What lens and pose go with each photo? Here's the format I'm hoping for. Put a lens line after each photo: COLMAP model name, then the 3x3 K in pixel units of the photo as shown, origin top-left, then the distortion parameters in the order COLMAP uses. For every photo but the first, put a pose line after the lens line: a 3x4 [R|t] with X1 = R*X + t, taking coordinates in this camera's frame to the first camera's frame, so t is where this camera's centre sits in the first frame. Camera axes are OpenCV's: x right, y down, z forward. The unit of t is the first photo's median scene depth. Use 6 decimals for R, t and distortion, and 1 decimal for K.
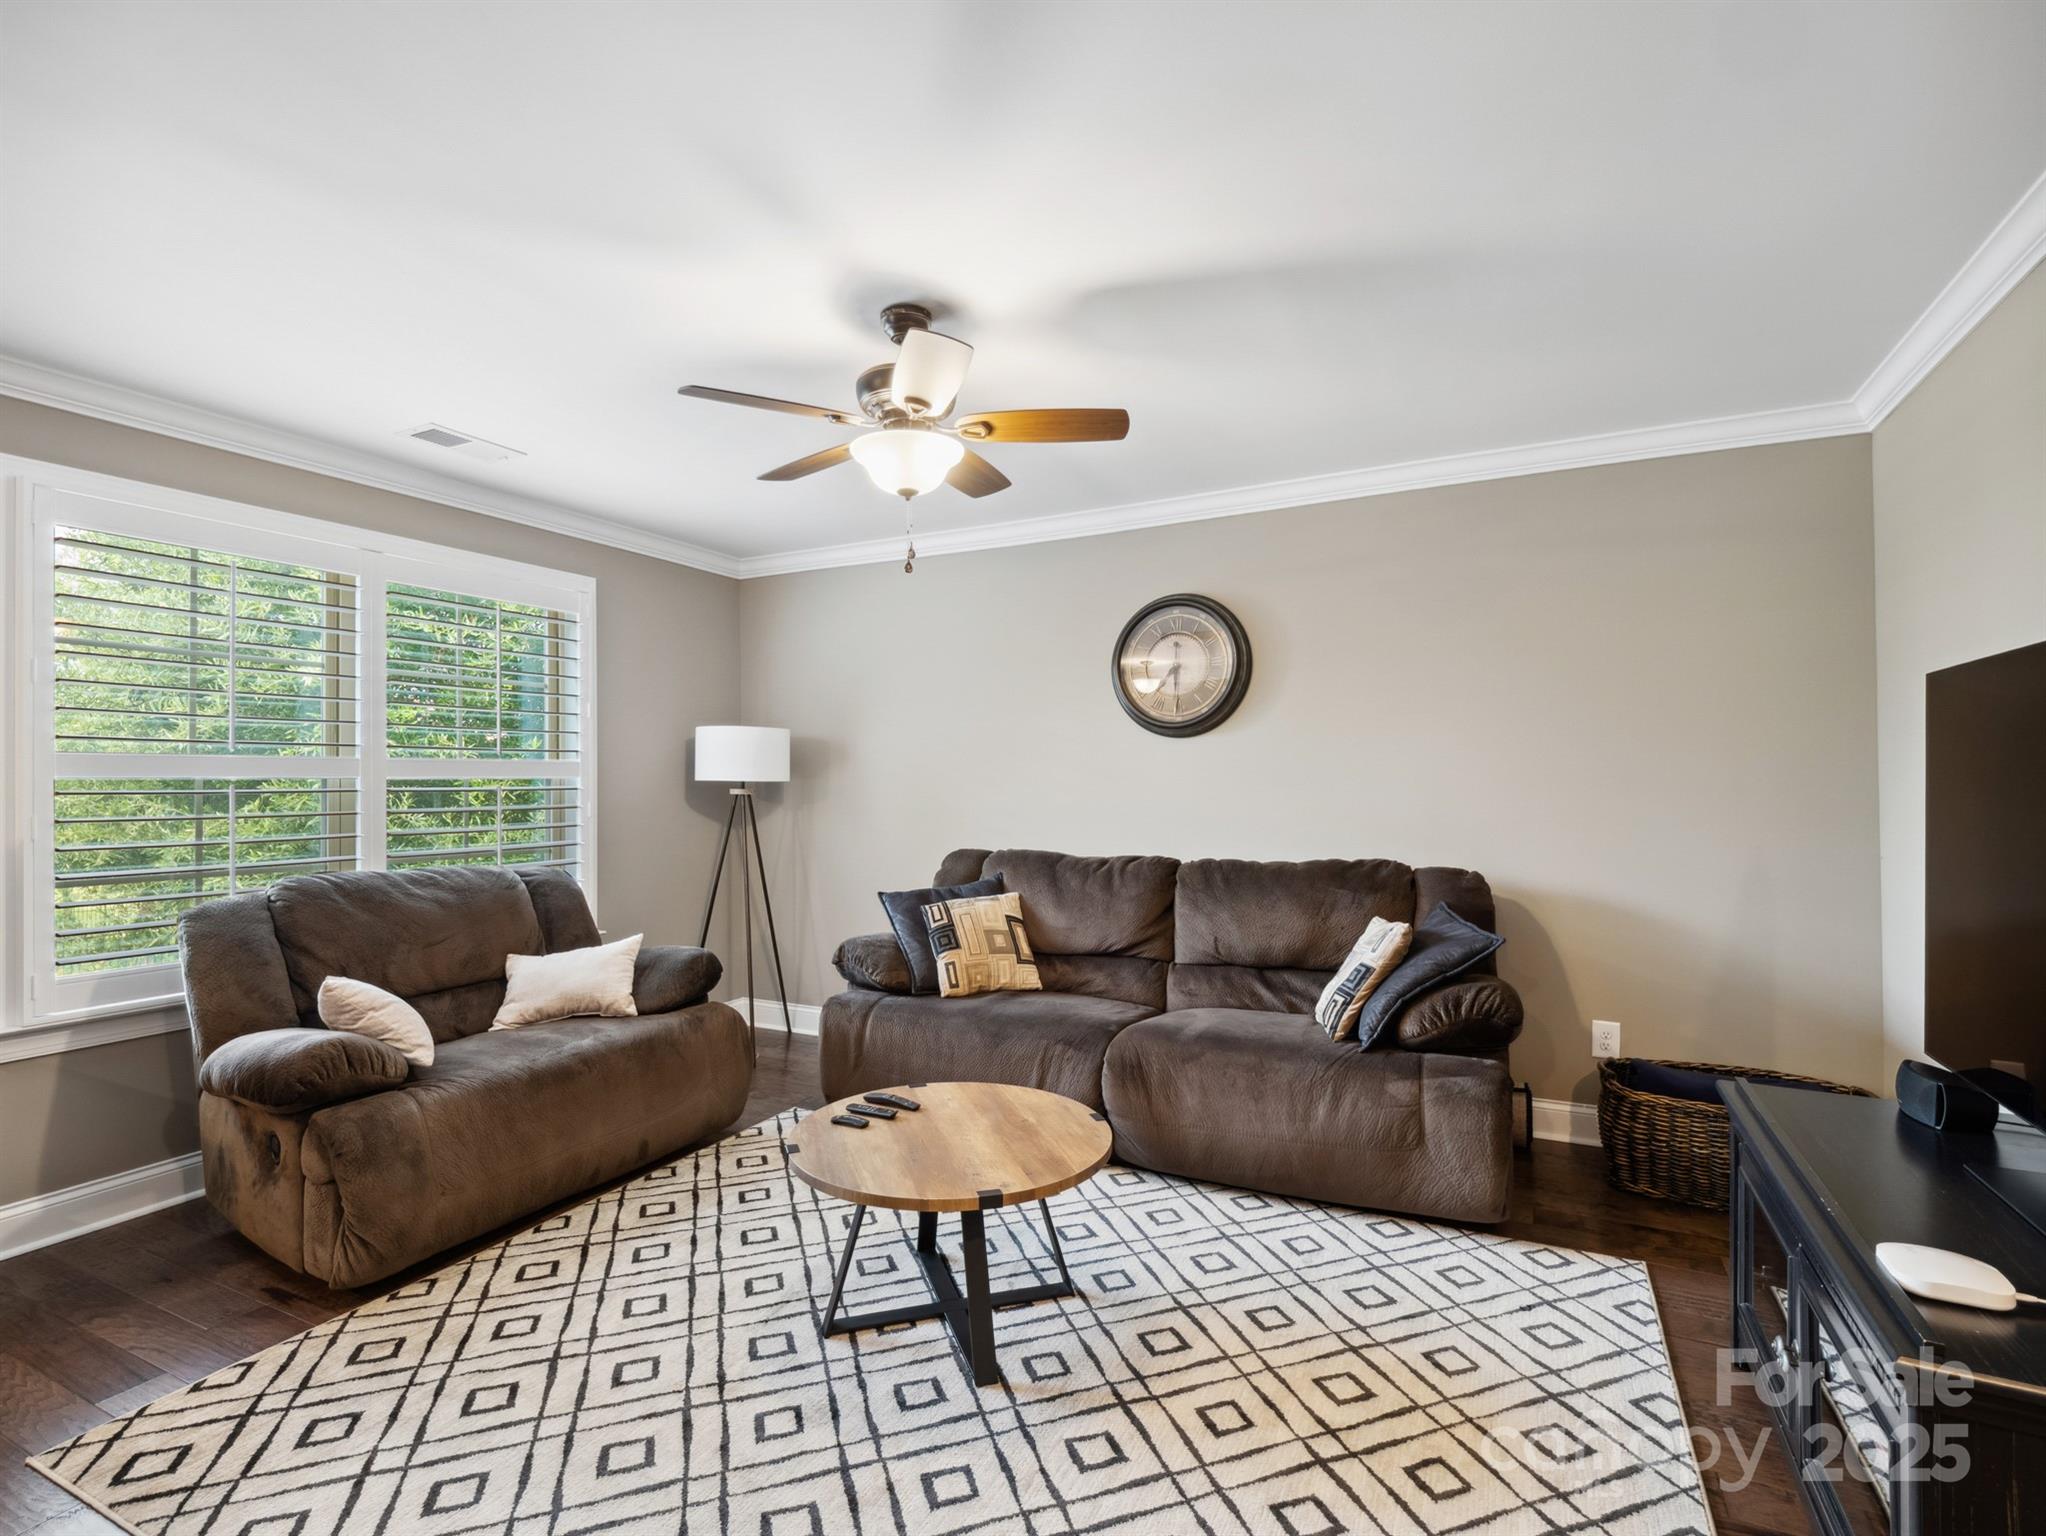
lens RADIAL K [[987.8, 0, 1014.0], [0, 987.8, 770.9], [0, 0, 1]] dist [0.003254, -0.000895]
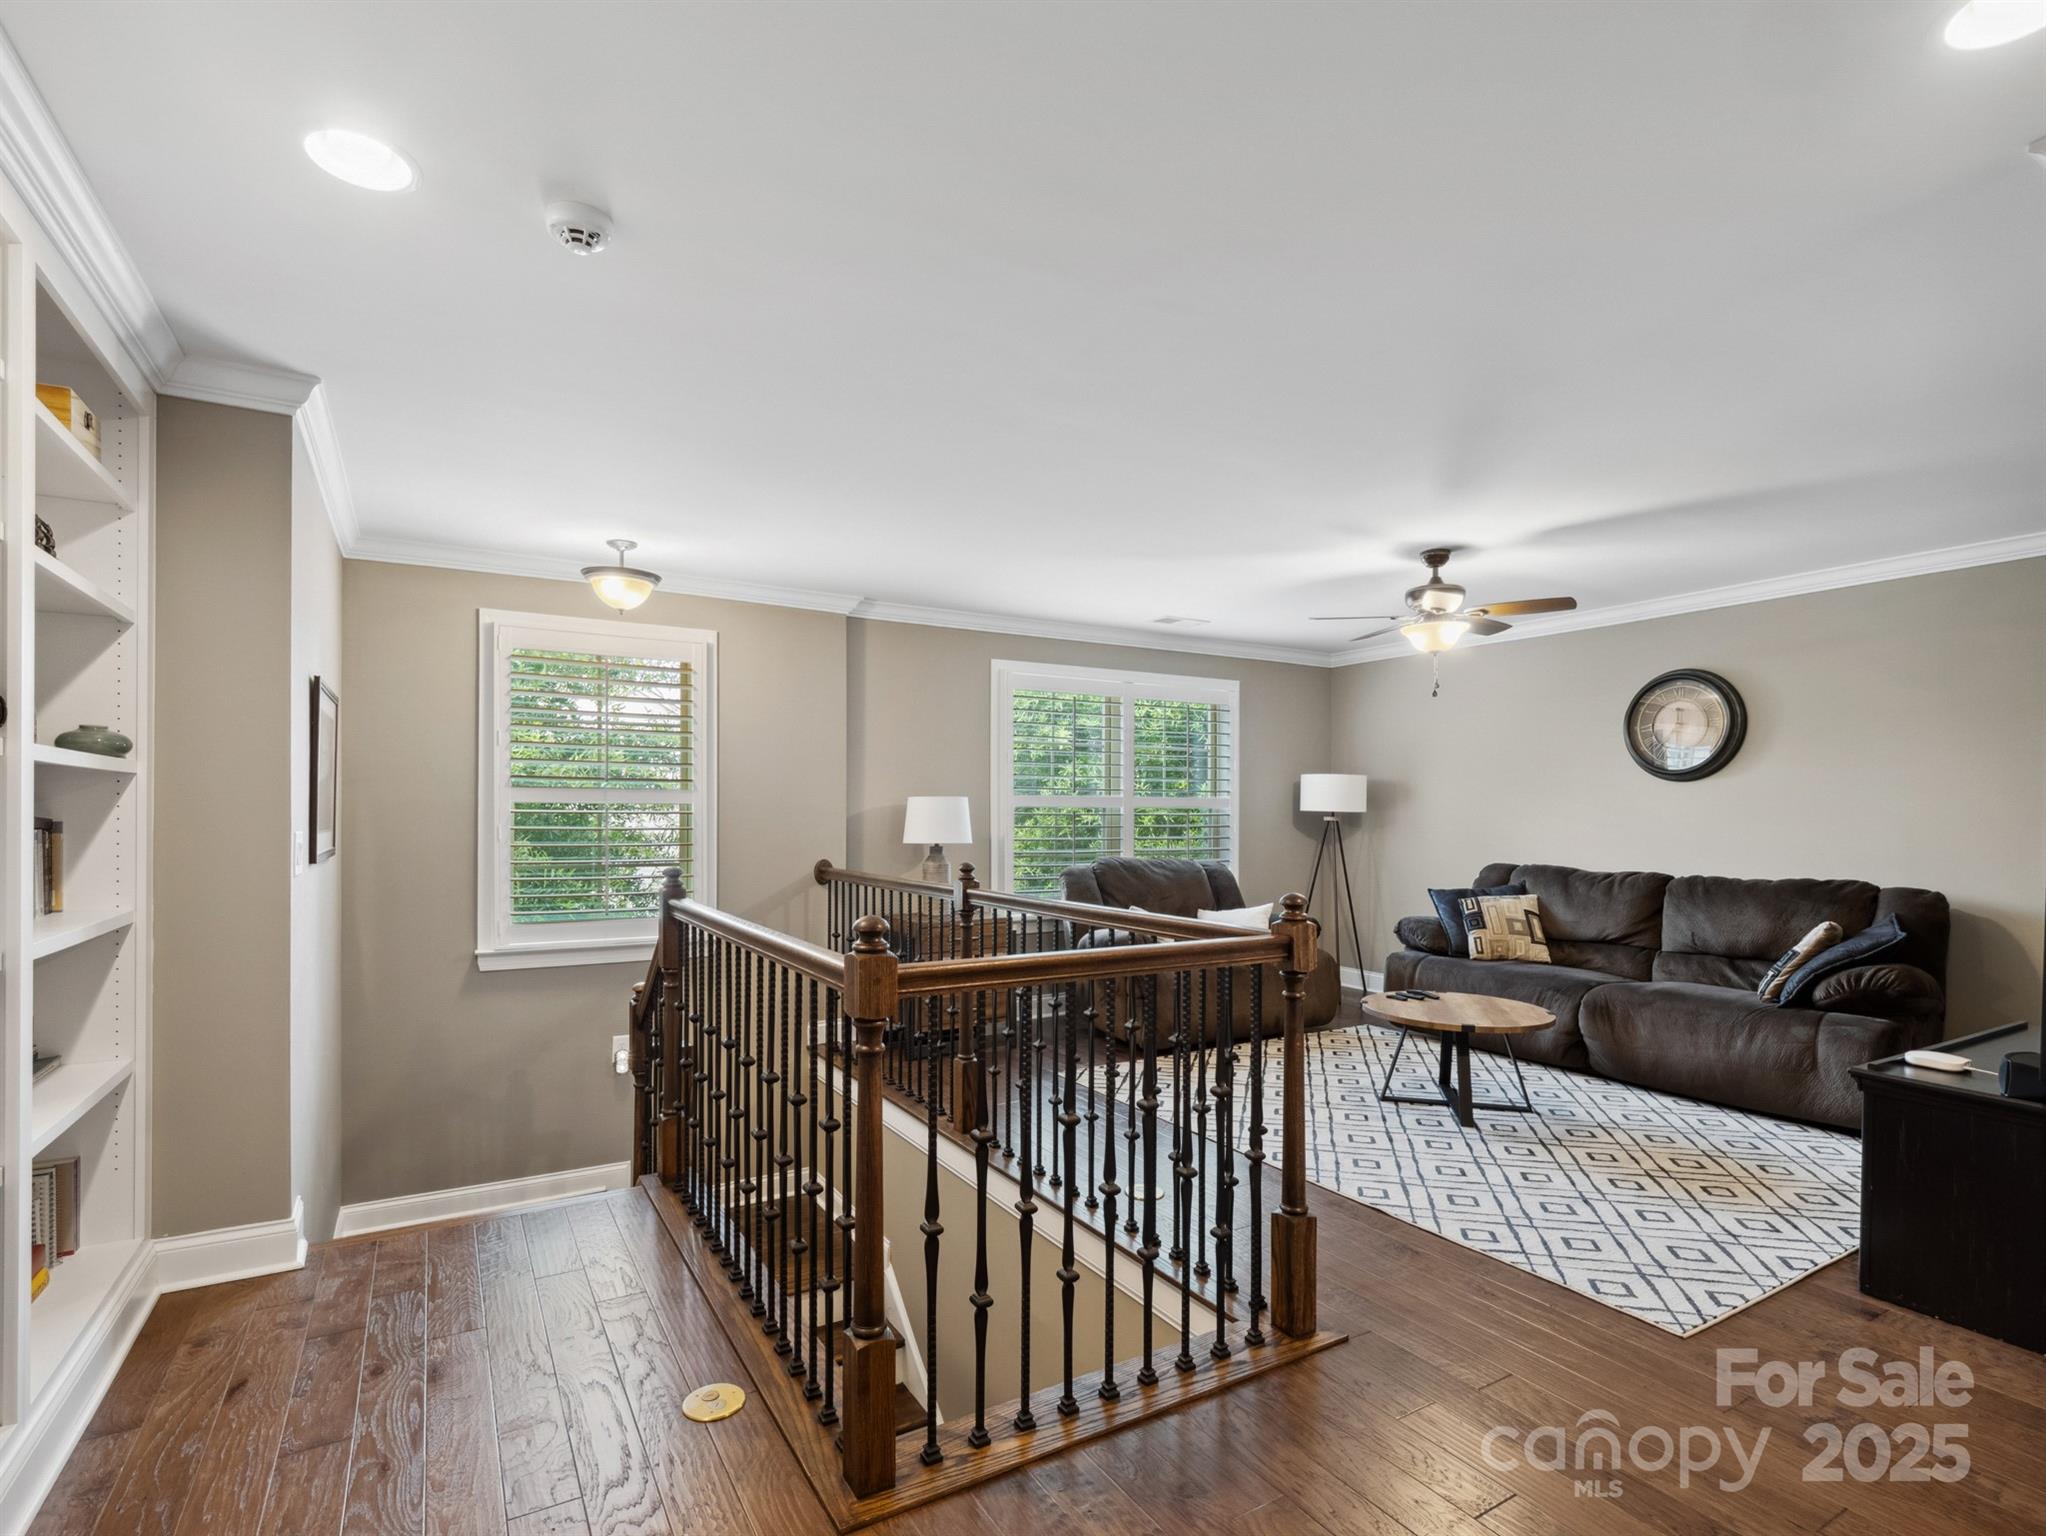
lens RADIAL K [[987.8, 0, 1009.5], [0, 987.8, 808.8], [0, 0, 1]] dist [0.003254, -0.000895]
pose [[0.840438, 0.010472, -0.541806, 0.149866], [-0.004193, 0.999909, 0.012823, -0.013134], [0.541891, -0.008505, 0.840406, -0.633204]]
